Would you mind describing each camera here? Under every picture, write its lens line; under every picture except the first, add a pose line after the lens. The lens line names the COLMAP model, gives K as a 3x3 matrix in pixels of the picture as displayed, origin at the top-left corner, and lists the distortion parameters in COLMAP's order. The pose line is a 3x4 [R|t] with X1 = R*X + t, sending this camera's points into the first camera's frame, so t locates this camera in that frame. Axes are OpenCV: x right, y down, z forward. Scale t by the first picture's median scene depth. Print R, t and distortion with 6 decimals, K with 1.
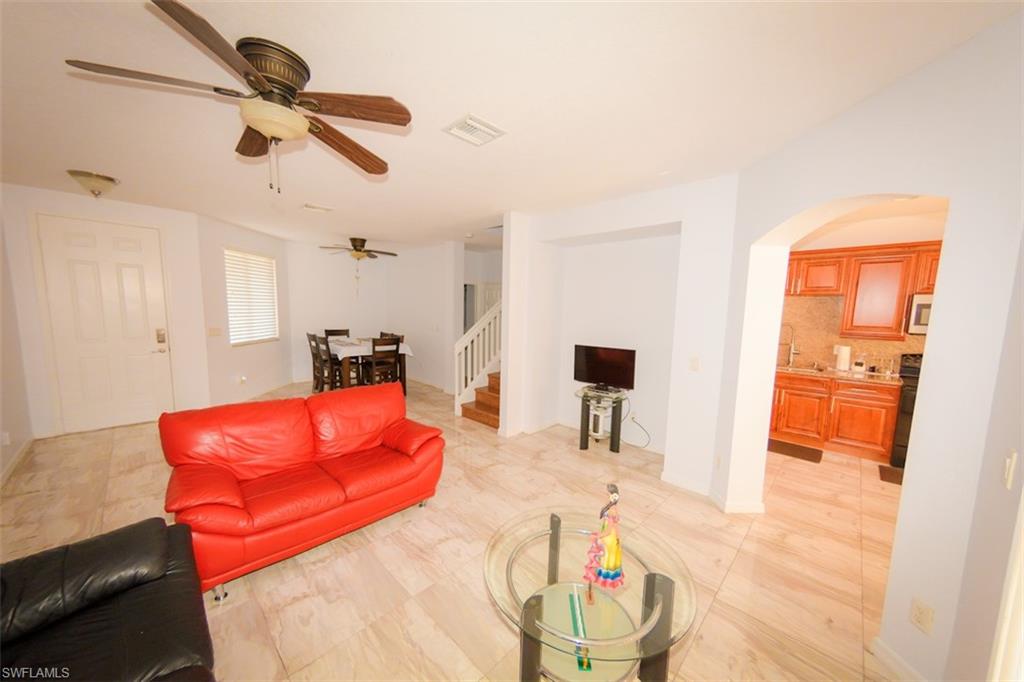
lens RADIAL K [[357.6, 0, 515.5], [0, 357.6, 346.8], [0, 0, 1]] dist [0.002519, 0.000190]
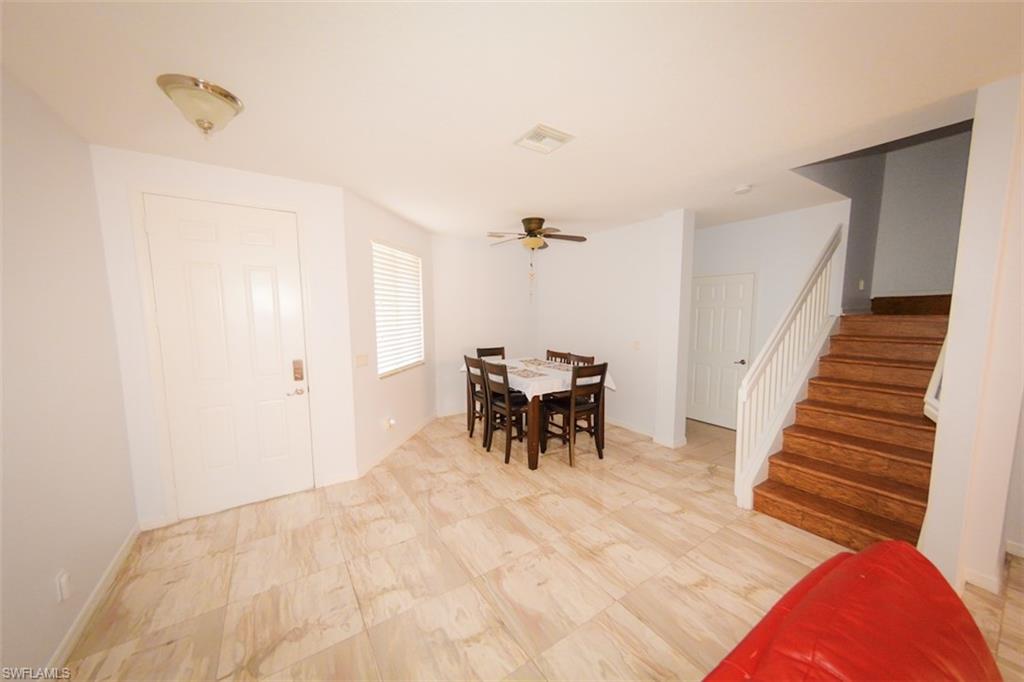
lens RADIAL K [[357.6, 0, 507.8], [0, 357.6, 339.6], [0, 0, 1]] dist [0.002519, 0.000190]
pose [[0.976169, -0.014387, -0.216534, -0.342062], [0.007319, 0.999415, -0.033405, -0.045368], [0.216888, 0.031024, 0.975703, 0.318819]]
